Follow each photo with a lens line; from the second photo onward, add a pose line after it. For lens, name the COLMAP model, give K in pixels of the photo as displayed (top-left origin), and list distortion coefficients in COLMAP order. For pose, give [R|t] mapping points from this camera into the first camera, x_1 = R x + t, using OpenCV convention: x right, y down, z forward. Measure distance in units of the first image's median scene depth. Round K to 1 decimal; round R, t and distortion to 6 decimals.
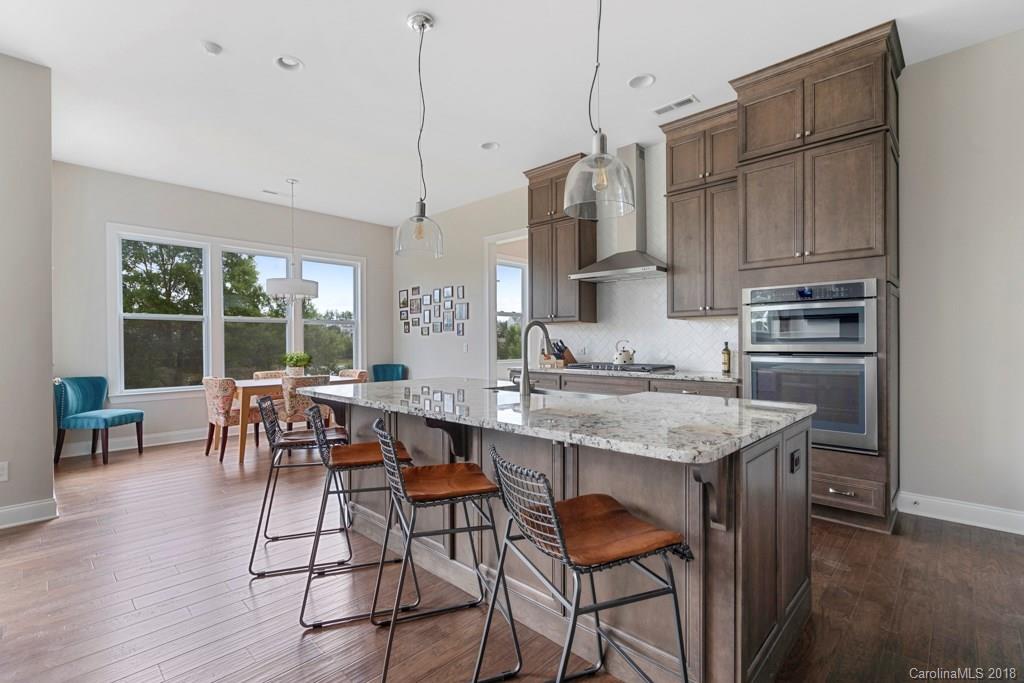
lens RADIAL K [[467.0, 0, 511.0], [0, 467.0, 333.6], [0, 0, 1]] dist [0.001249, 0.000254]
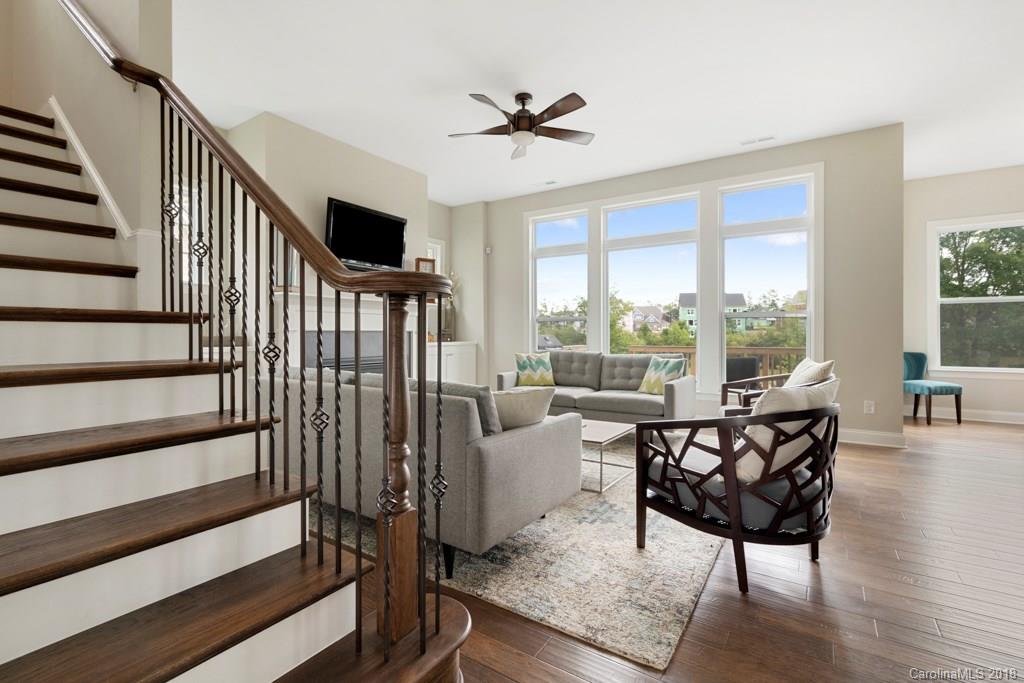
lens RADIAL K [[467.0, 0, 511.0], [0, 467.0, 333.6], [0, 0, 1]] dist [0.001249, 0.000254]
pose [[0.181327, 0.005849, -0.983406, 0.102992], [0.015108, 0.999848, 0.008732, 0.016886], [0.983307, -0.016441, 0.181211, -0.241351]]
